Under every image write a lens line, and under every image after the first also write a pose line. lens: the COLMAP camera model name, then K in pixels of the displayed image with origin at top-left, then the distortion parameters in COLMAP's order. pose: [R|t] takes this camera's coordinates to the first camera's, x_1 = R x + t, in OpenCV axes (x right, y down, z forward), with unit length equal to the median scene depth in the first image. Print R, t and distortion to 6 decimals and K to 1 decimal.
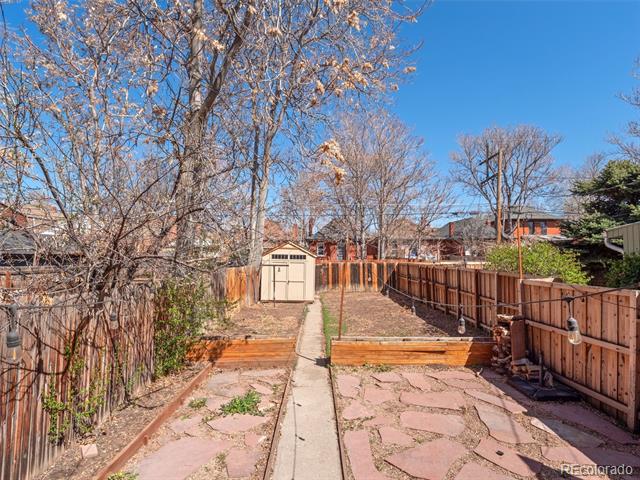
lens RADIAL K [[328.1, 0, 320.7], [0, 328.1, 238.9], [0, 0, 1]] dist [-0.006596, -0.005140]
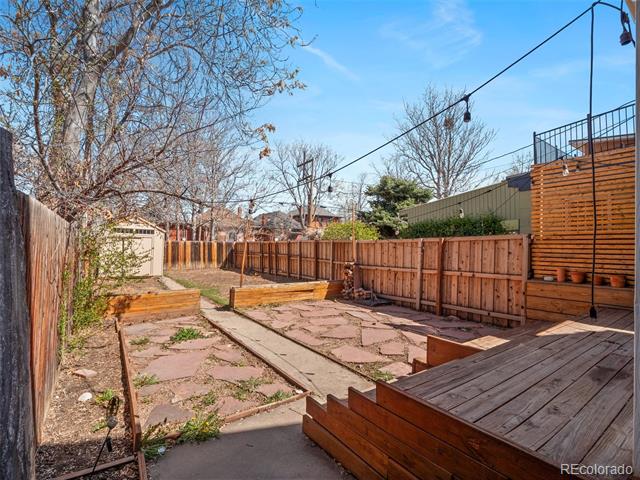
lens RADIAL K [[306.9, 0, 318.5], [0, 306.9, 241.5], [0, 0, 1]] dist [-0.001668, -0.000210]
pose [[0.828222, 0.017414, 0.560129, -0.341493], [-0.036742, 0.999054, 0.023267, 0.098731], [-0.559194, -0.039851, 0.828078, -0.102736]]
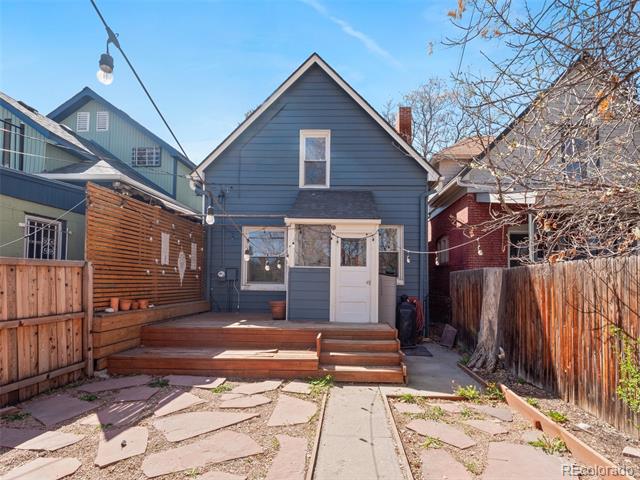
lens RADIAL K [[328.1, 0, 330.5], [0, 328.1, 270.1], [0, 0, 1]] dist [-0.006596, -0.005140]
pose [[-0.998260, -0.008206, 0.058384, -0.007554], [-0.013264, 0.996140, -0.086776, 0.153872], [-0.057446, -0.087399, -0.994516, 0.979547]]
